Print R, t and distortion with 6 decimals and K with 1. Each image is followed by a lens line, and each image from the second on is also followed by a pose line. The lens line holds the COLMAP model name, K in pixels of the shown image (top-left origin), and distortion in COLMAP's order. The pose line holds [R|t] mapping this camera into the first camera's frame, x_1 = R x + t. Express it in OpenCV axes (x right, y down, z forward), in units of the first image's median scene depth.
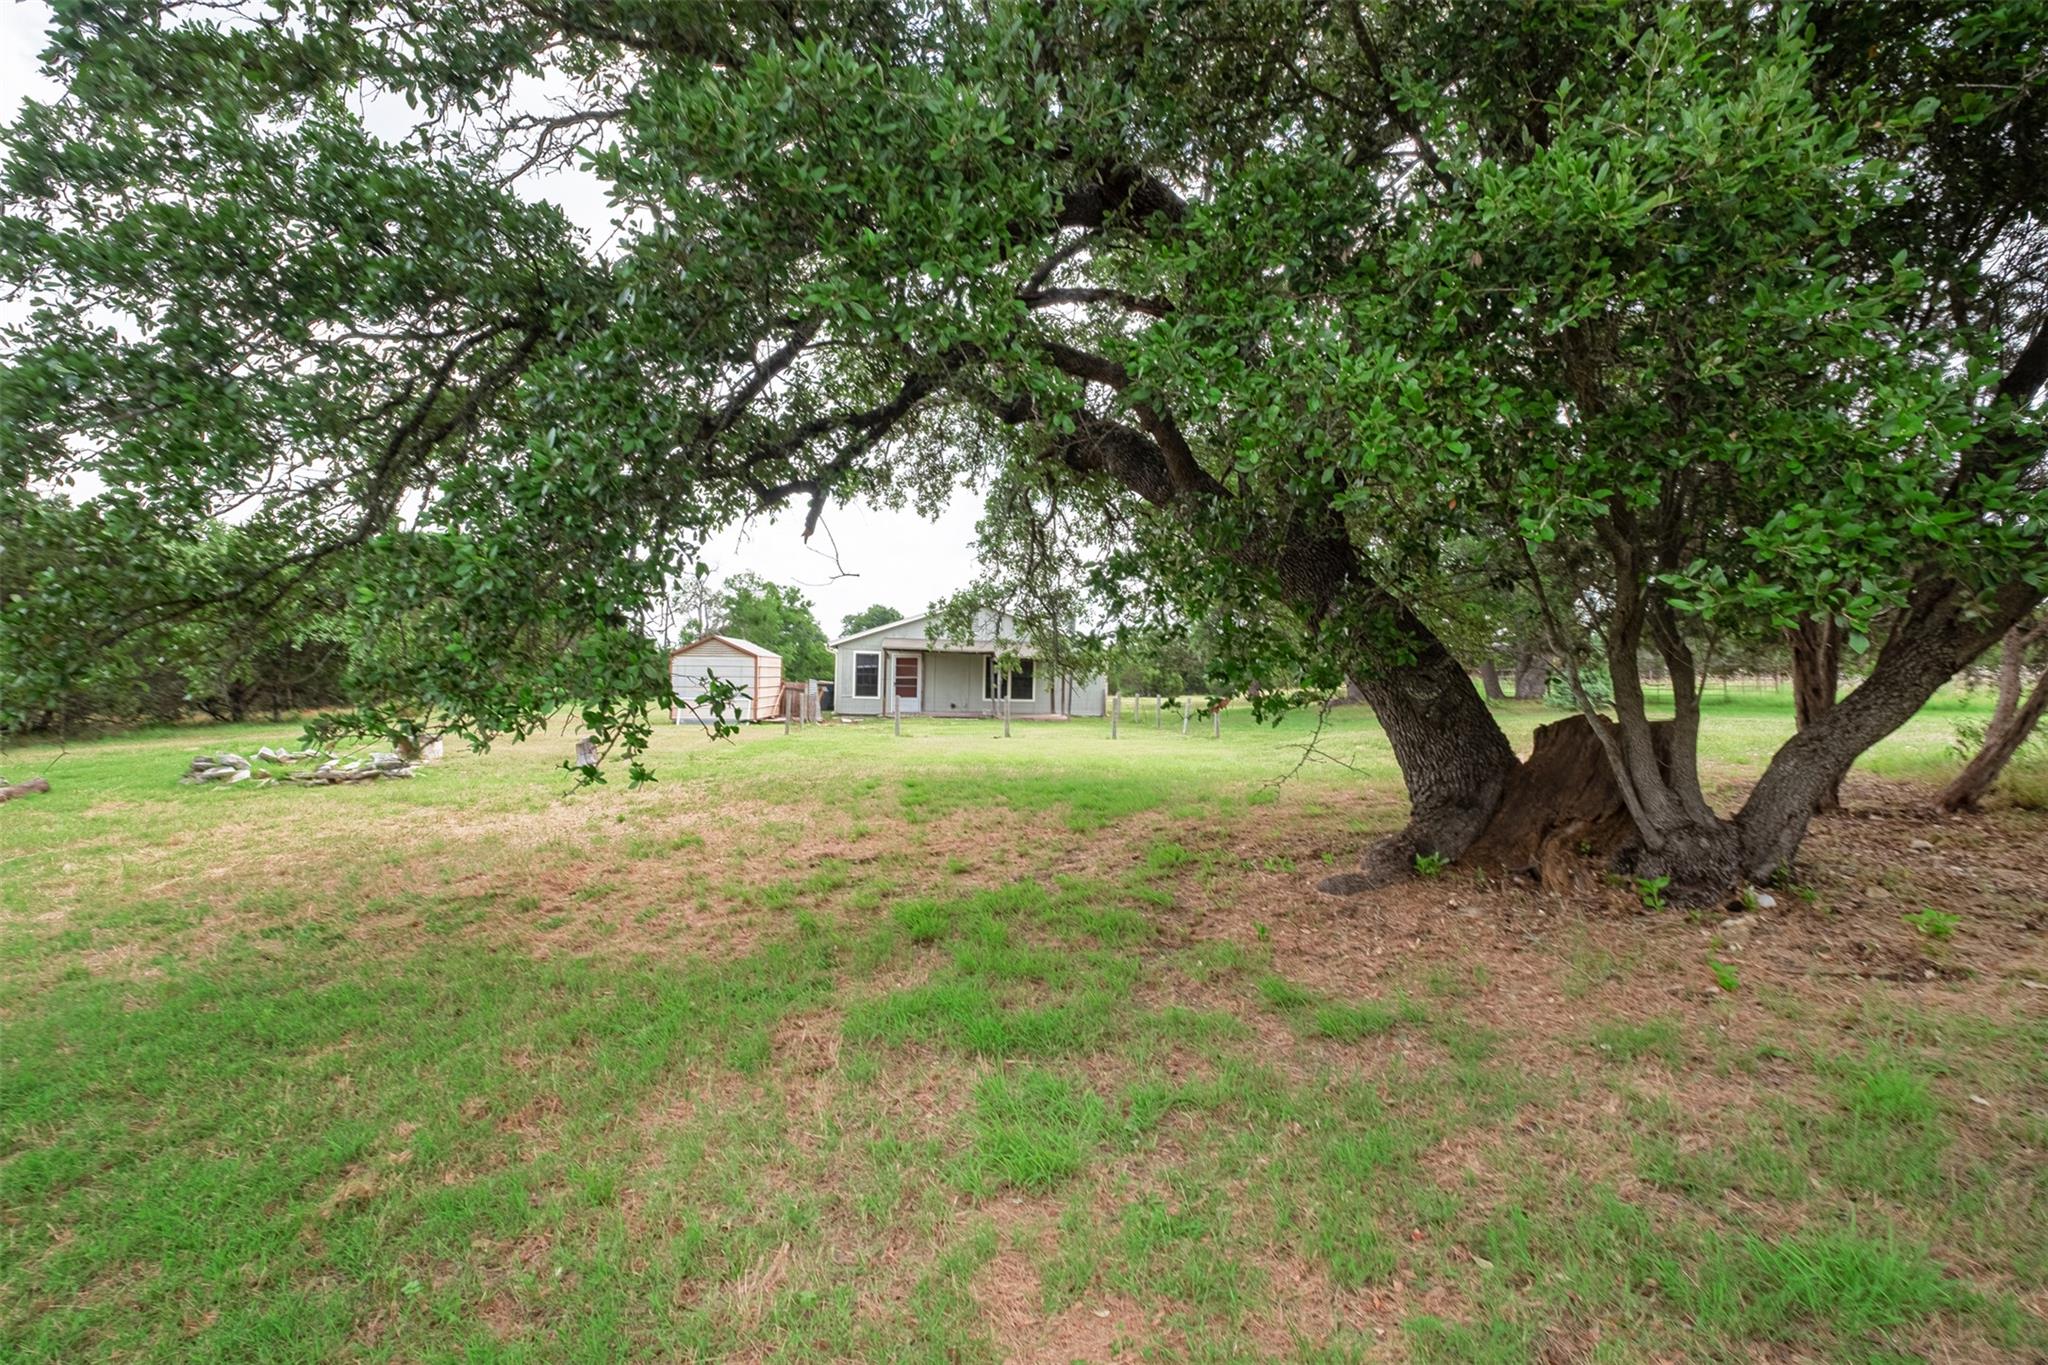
lens RADIAL K [[888.5, 0, 1031.8], [0, 888.5, 684.8], [0, 0, 1]] dist [-0.003700, -0.001859]
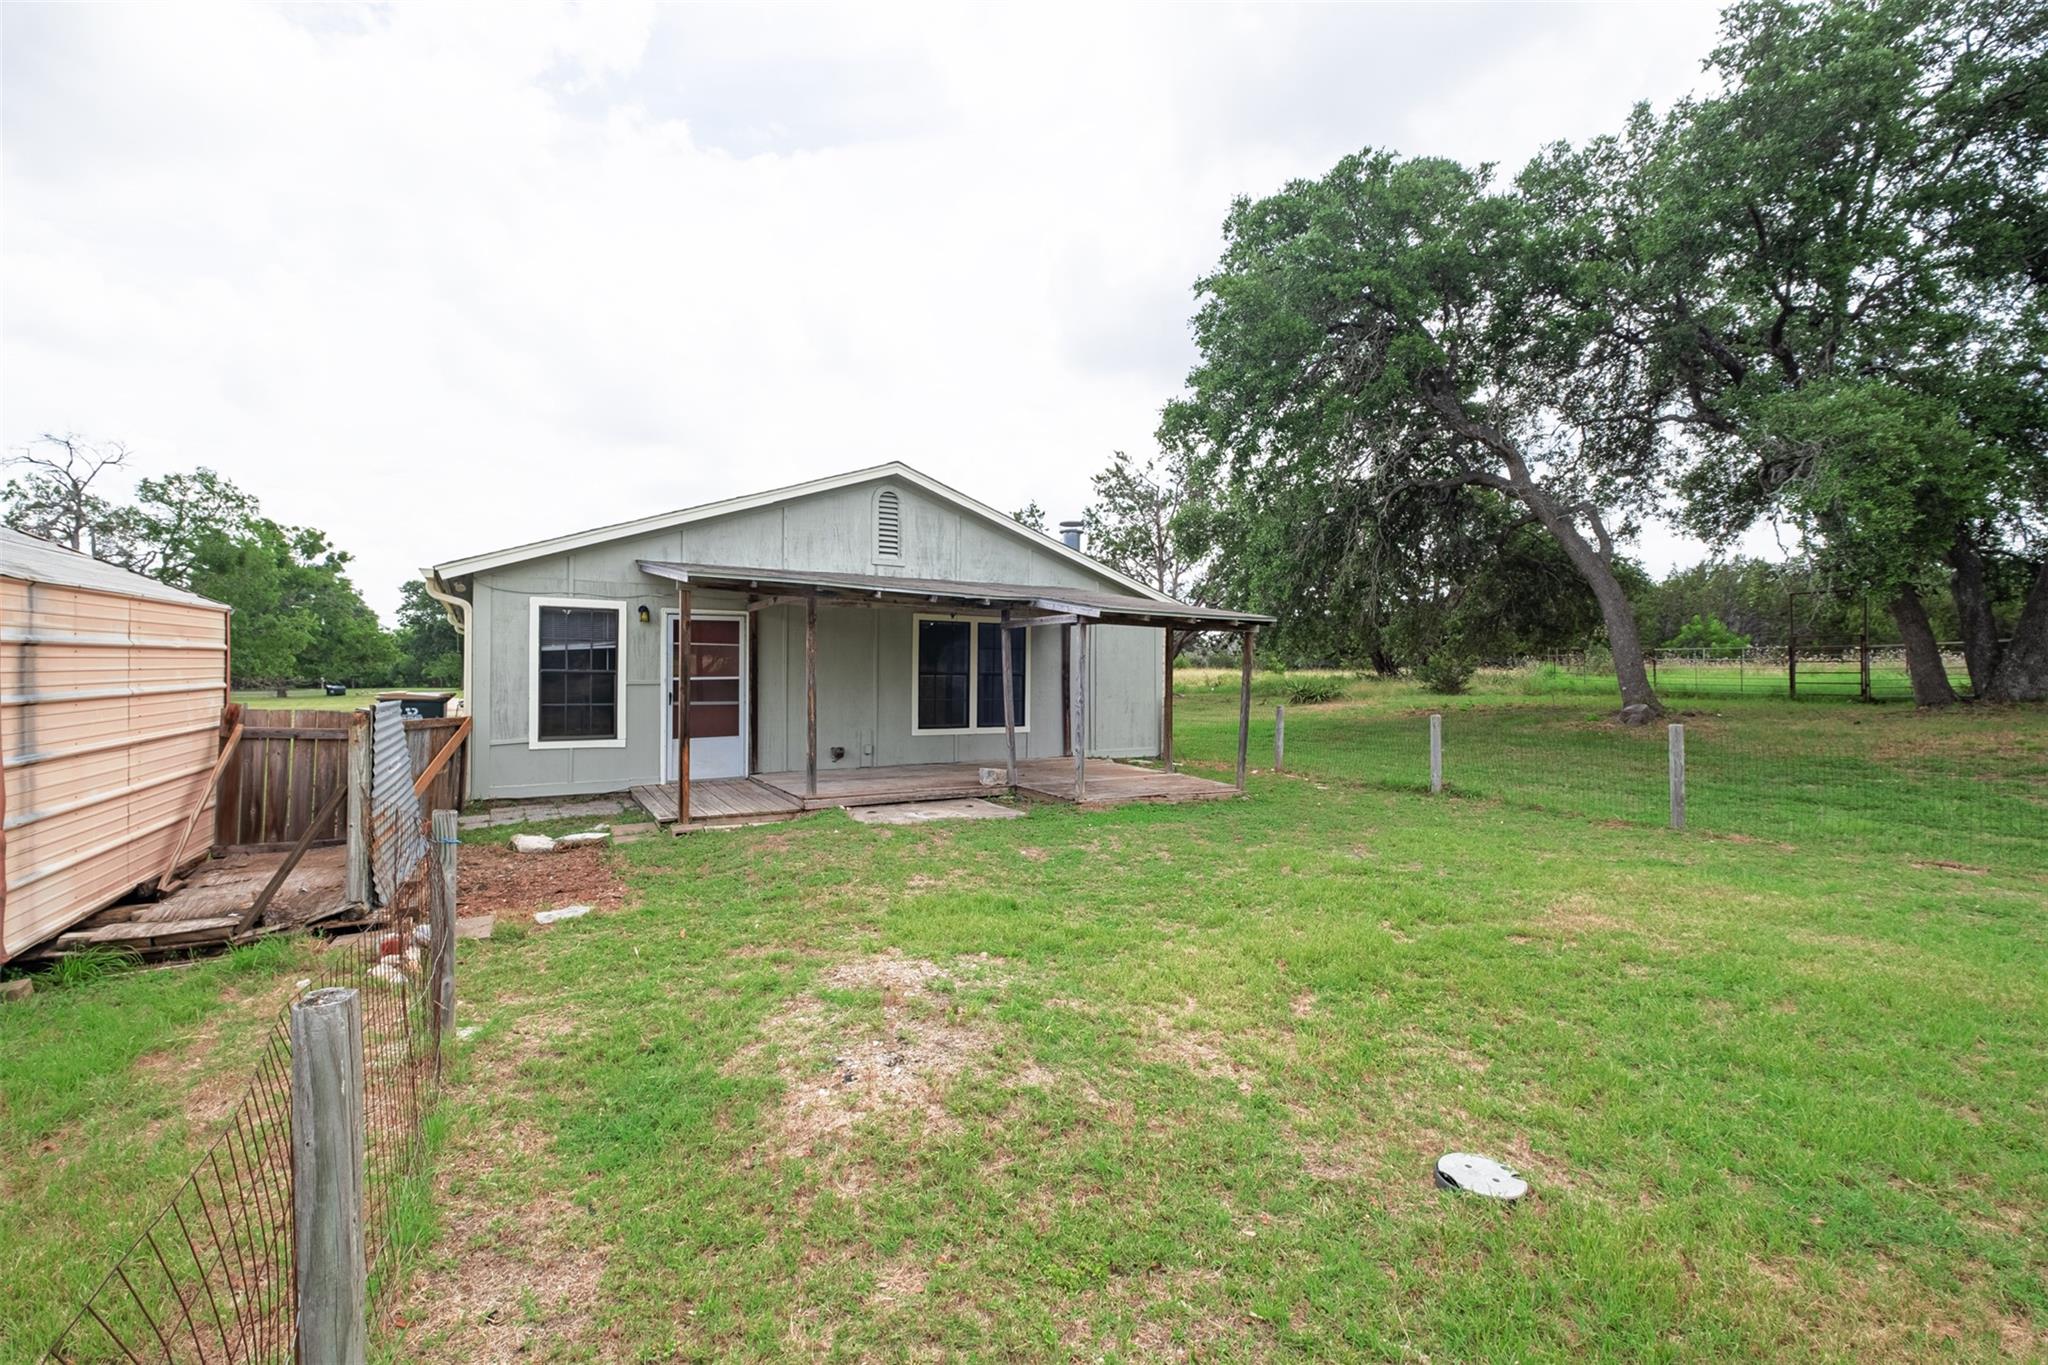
lens RADIAL K [[888.5, 0, 1010.9], [0, 888.5, 681.8], [0, 0, 1]] dist [-0.003700, -0.001859]
pose [[0.921215, -0.026654, 0.388140, -0.164704], [0.020557, 0.999592, 0.019853, -0.011133], [-0.388510, -0.010310, 0.921387, 0.641332]]
